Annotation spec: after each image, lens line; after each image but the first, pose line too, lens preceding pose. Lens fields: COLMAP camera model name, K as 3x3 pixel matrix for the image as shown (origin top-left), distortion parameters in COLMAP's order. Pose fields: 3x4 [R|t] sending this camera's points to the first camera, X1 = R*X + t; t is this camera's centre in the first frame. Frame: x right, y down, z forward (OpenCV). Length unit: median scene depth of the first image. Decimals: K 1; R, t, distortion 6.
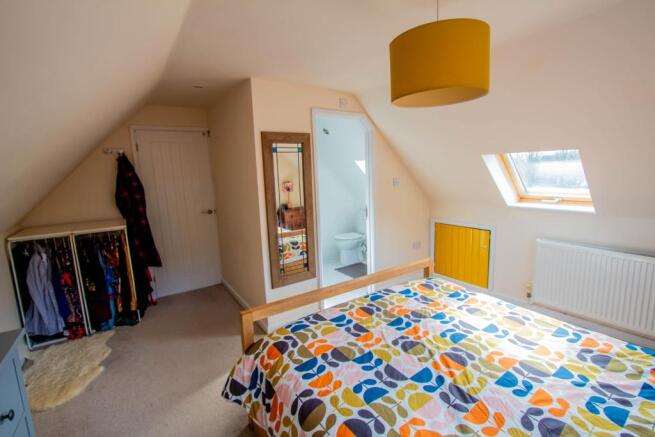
lens RADIAL K [[301.5, 0, 330.6], [0, 301.5, 217.4], [0, 0, 1]] dist [-0.003730, -0.000289]
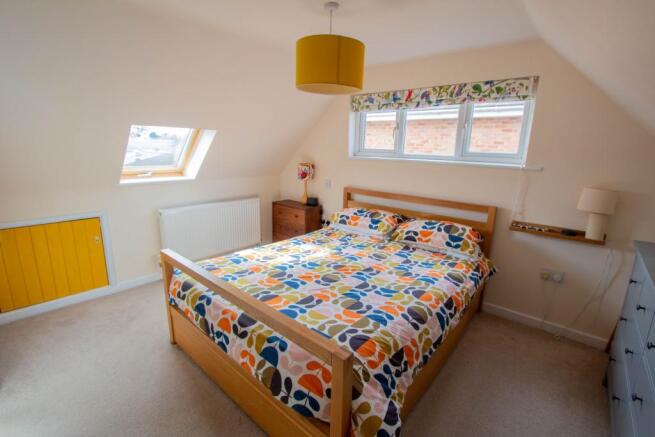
lens RADIAL K [[301.5, 0, 330.3], [0, 301.5, 218.8], [0, 0, 1]] dist [-0.003730, -0.000289]
pose [[-0.263596, -0.194027, 0.944918, -0.902518], [0.130342, 0.963415, 0.234186, -0.130929], [-0.955787, 0.184893, -0.228663, 1.213430]]
